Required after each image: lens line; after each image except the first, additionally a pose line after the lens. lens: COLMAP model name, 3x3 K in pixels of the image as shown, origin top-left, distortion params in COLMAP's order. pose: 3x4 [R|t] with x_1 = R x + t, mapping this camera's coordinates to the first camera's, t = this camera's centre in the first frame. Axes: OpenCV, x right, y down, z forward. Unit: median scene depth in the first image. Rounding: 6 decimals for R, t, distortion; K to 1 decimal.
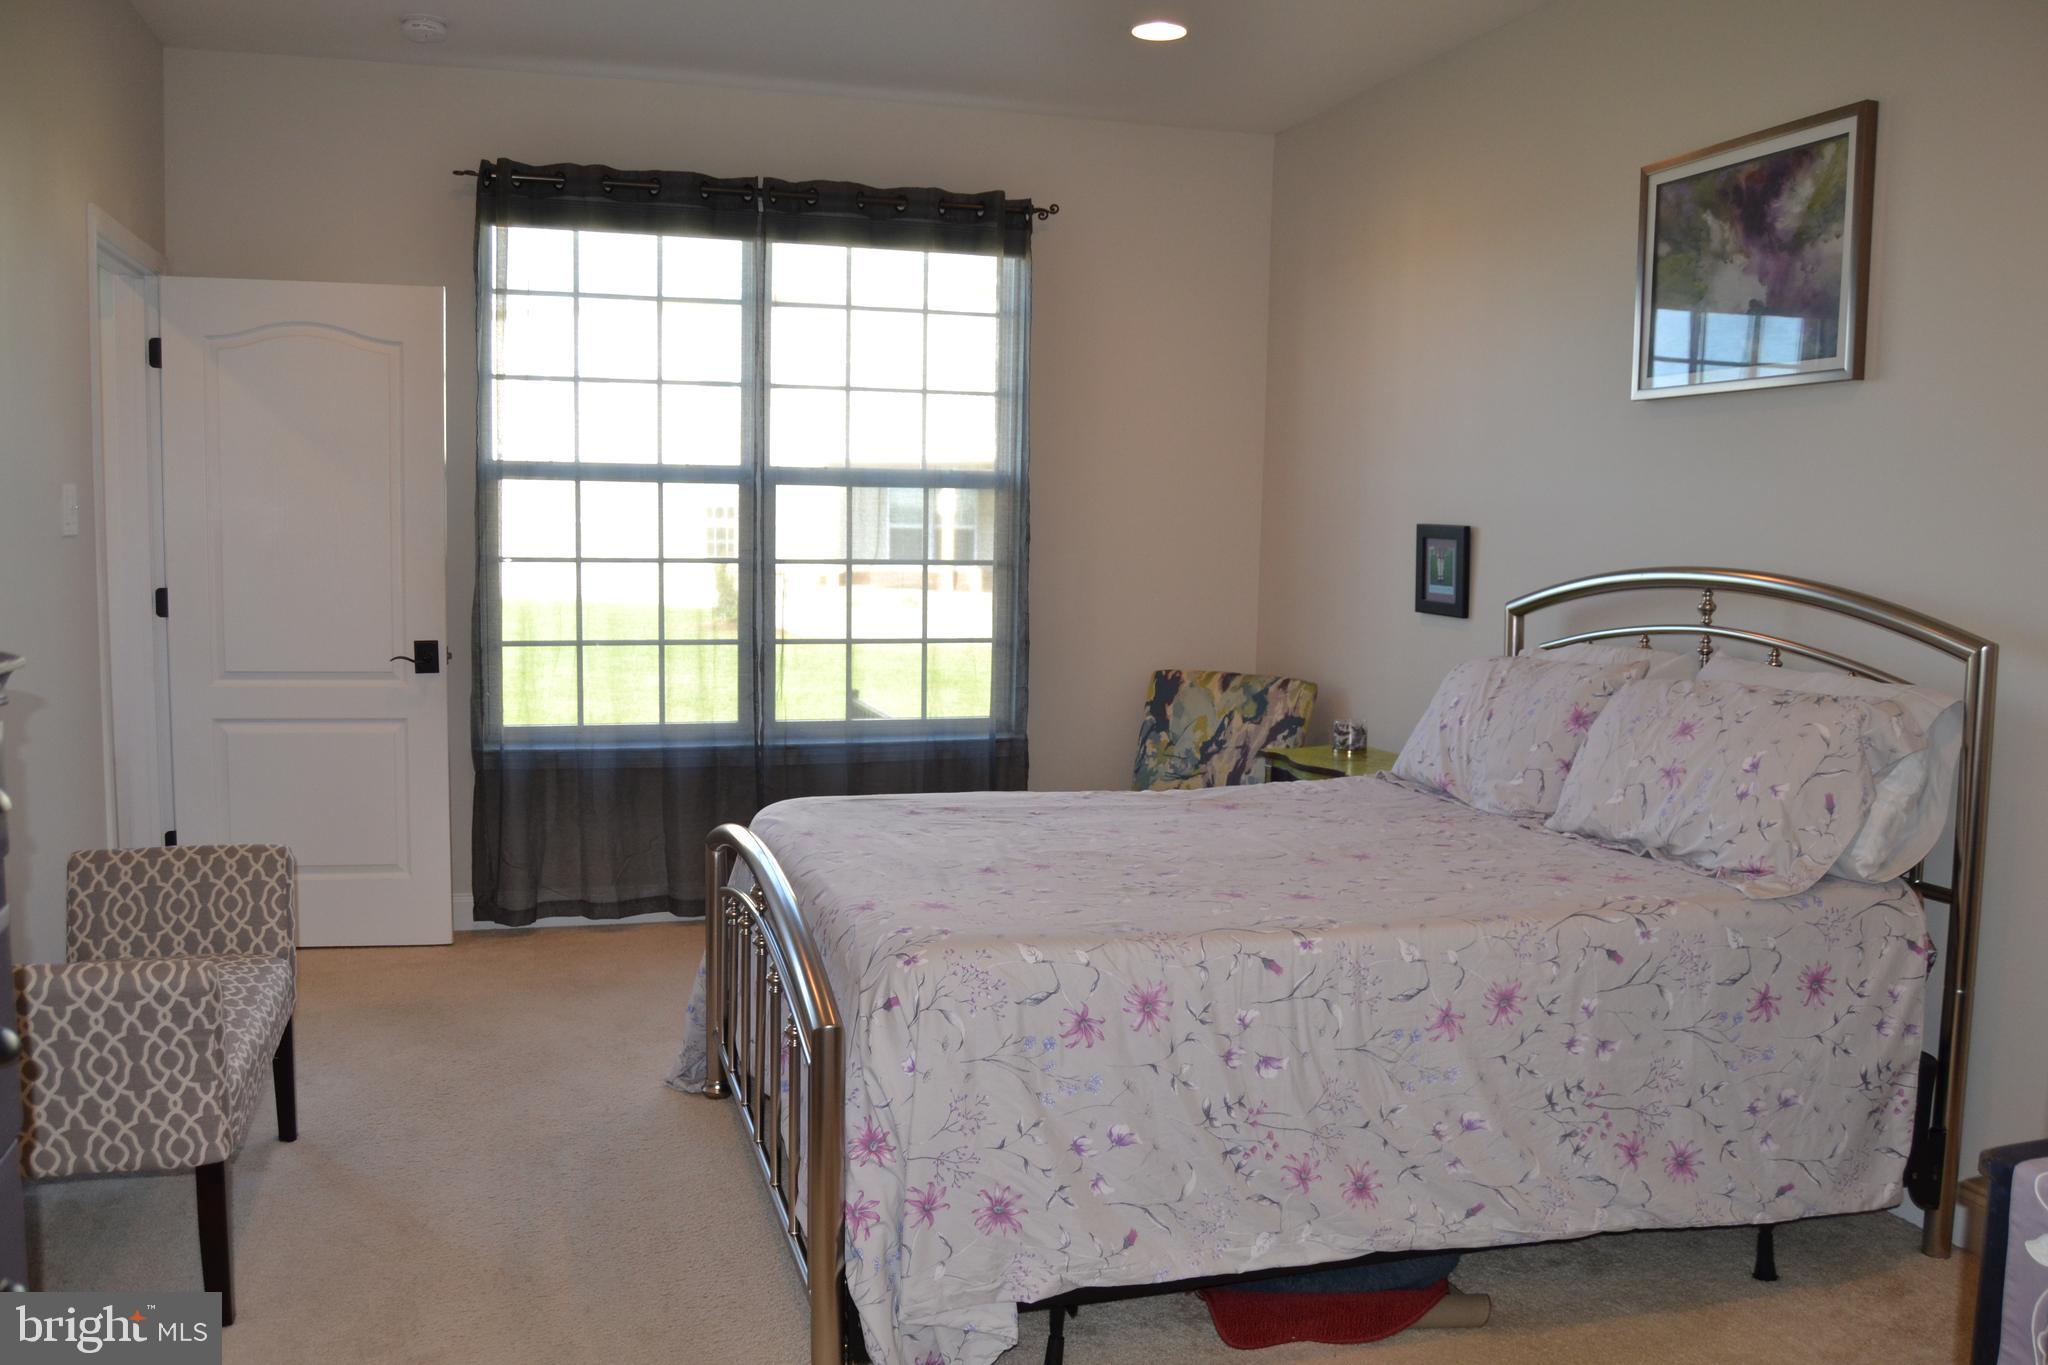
lens RADIAL K [[1678.3, 0, 1024.4], [0, 1678.3, 678.1], [0, 0, 1]] dist [-0.084514, 0.056266]
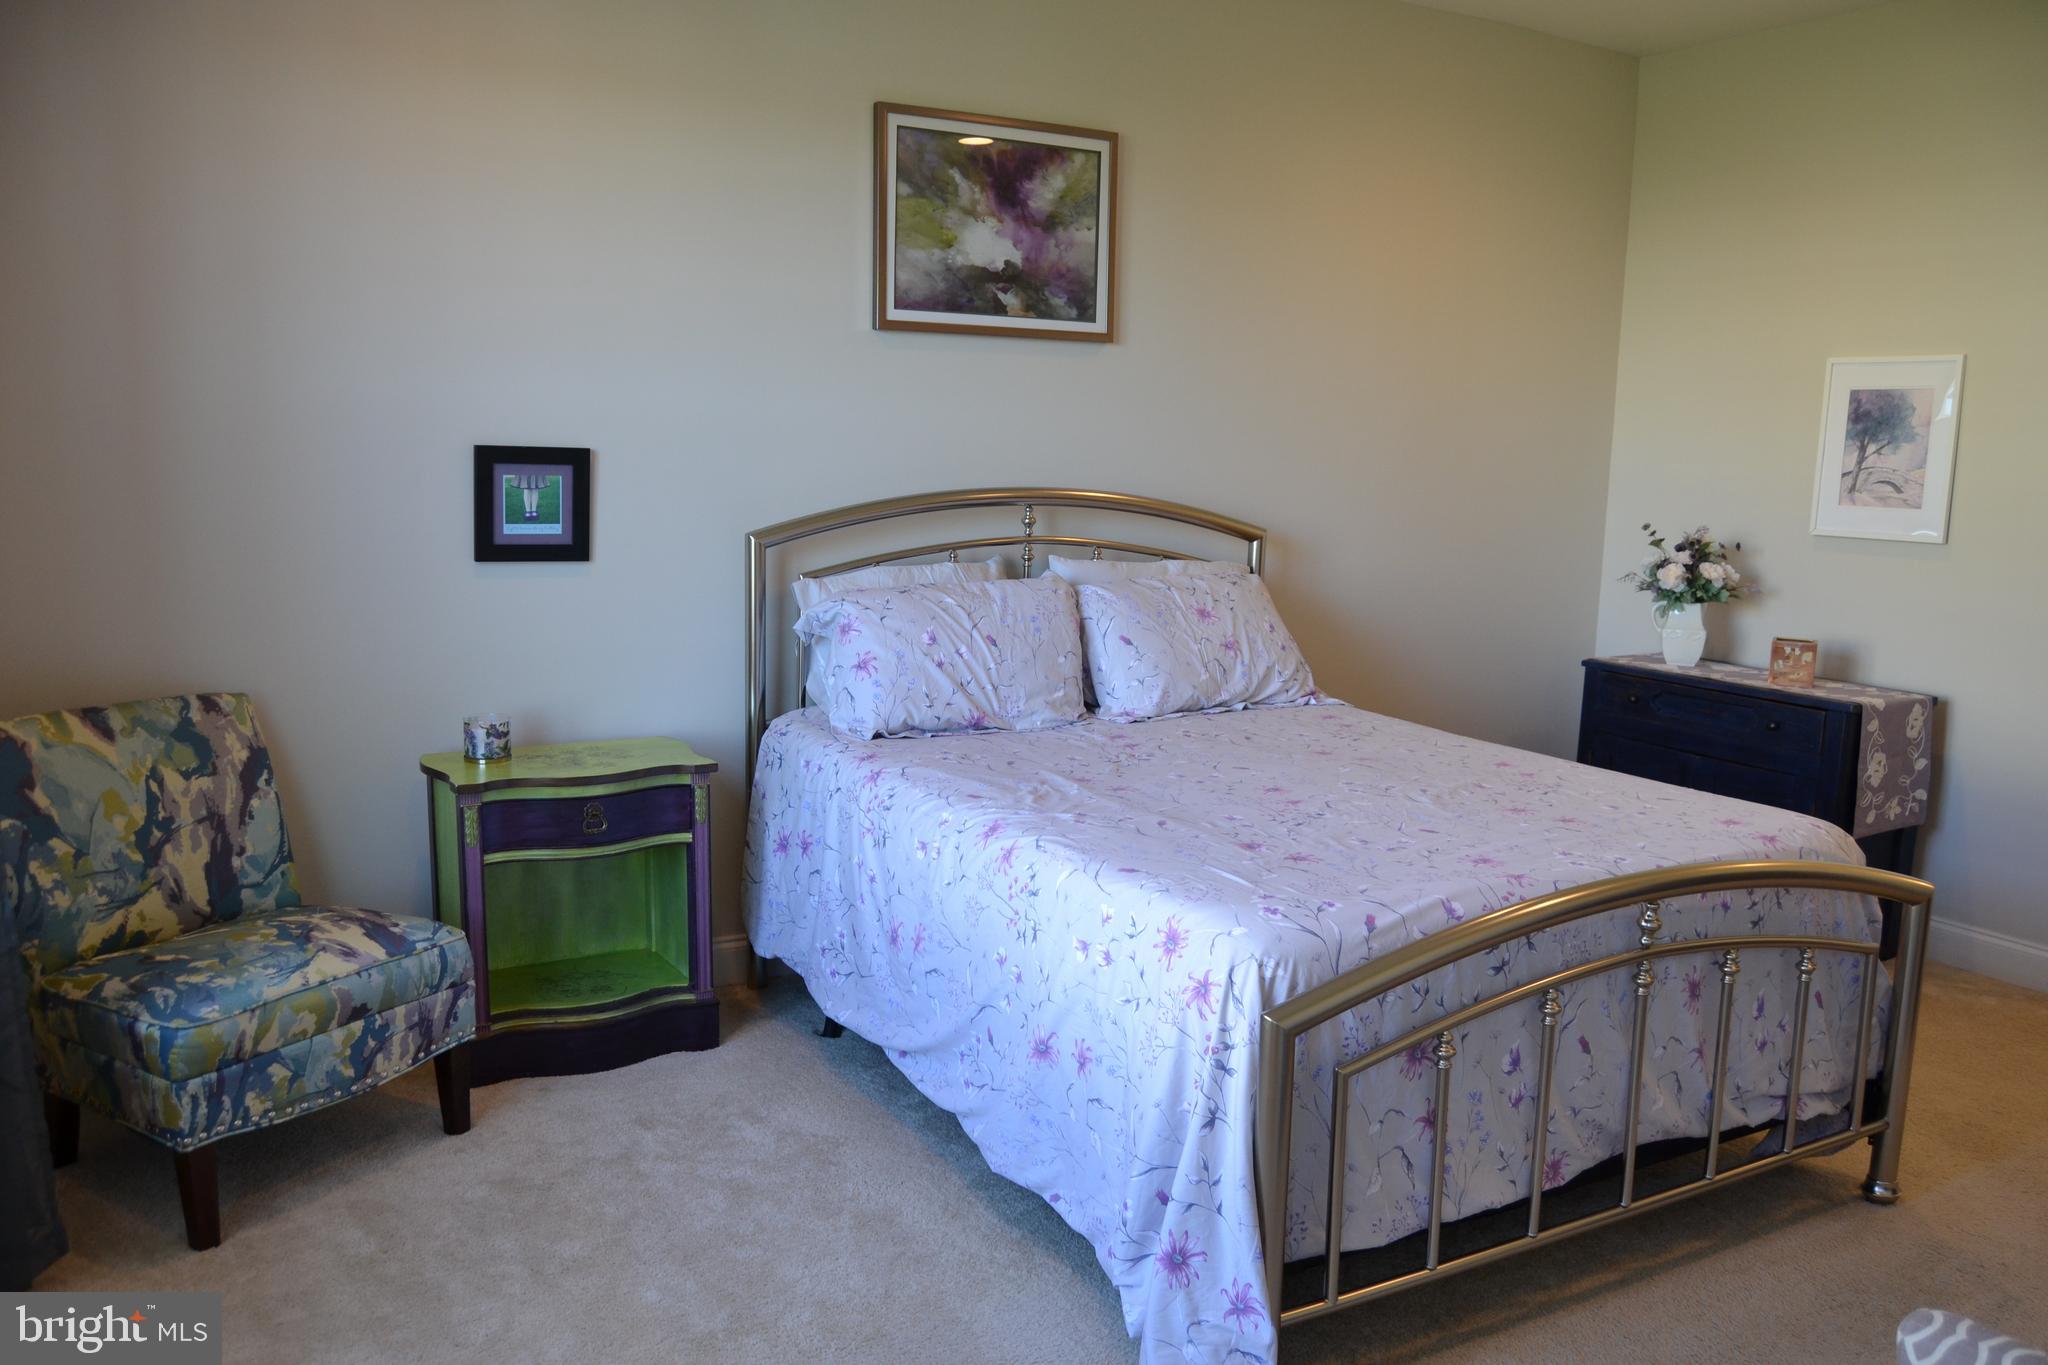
lens RADIAL K [[1678.3, 0, 1024.4], [0, 1678.3, 687.8], [0, 0, 1]] dist [-0.084514, 0.056266]
pose [[-0.227068, -0.164122, 0.959950, -0.737082], [0.062202, 0.981241, 0.182475, -0.140058], [-0.971890, 0.101145, -0.212599, 1.225154]]
